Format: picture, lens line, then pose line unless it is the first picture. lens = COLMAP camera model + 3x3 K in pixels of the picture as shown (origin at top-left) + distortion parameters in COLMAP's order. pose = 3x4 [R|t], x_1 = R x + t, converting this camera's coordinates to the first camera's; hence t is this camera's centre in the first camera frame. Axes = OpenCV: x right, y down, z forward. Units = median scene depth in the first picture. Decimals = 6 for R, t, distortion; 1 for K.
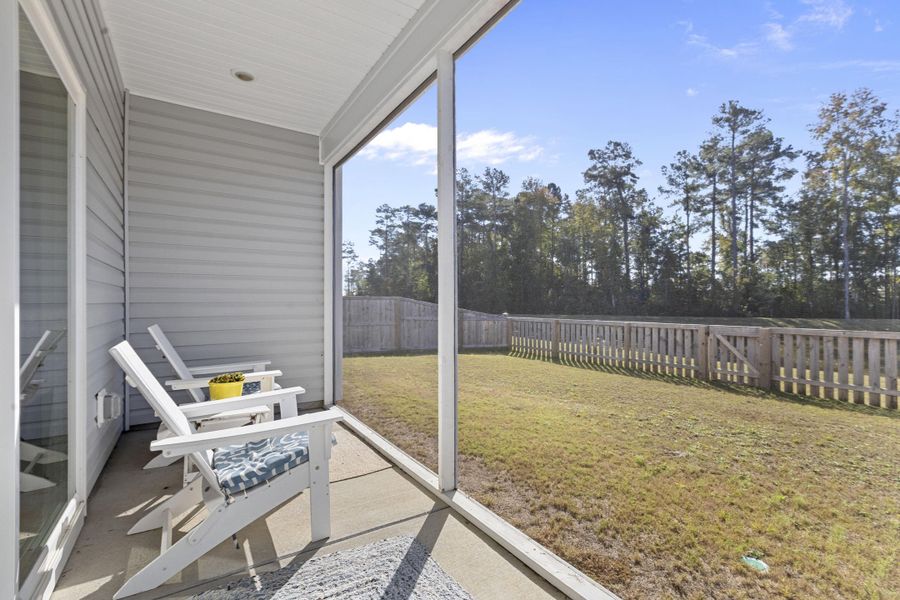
lens RADIAL K [[411.6, 0, 456.6], [0, 411.6, 298.5], [0, 0, 1]] dist [-0.009390, -0.000075]
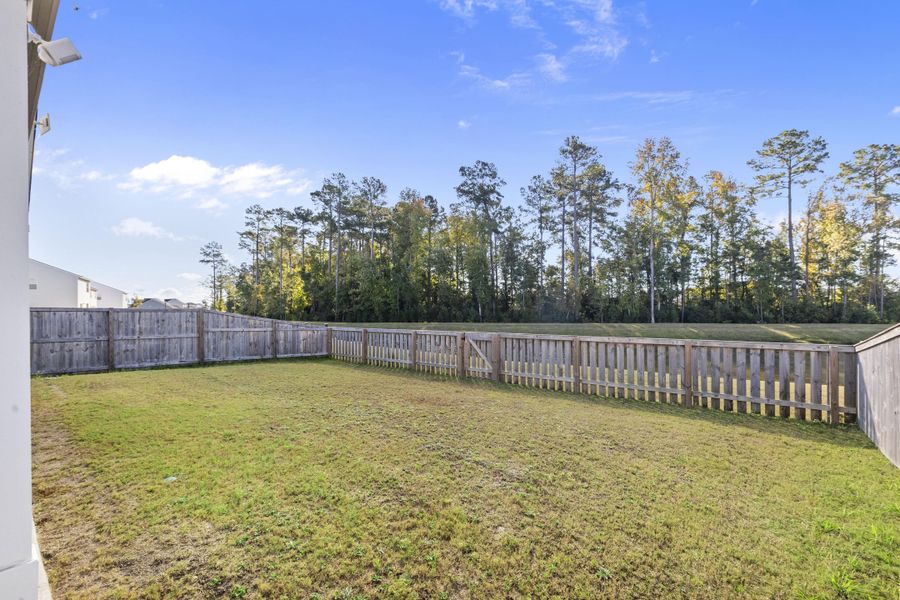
lens RADIAL K [[411.6, 0, 452.2], [0, 411.6, 302.8], [0, 0, 1]] dist [-0.009390, -0.000075]
pose [[0.963190, 0.000117, 0.268820, 0.157790], [0.002539, 0.999951, -0.009533, -0.007520], [-0.268808, 0.009865, 0.963143, -0.122383]]
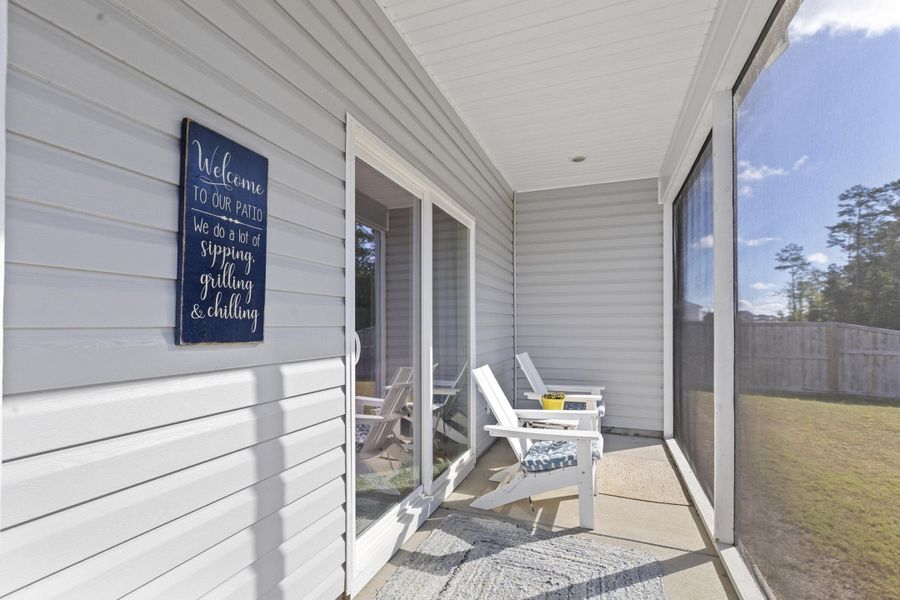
lens RADIAL K [[411.6, 0, 433.6], [0, 411.6, 325.2], [0, 0, 1]] dist [-0.009390, -0.000075]
pose [[0.559939, 0.002232, -0.828531, 0.056709], [0.007744, 0.999939, 0.007927, -0.008959], [0.828498, -0.010855, 0.559887, -0.015888]]
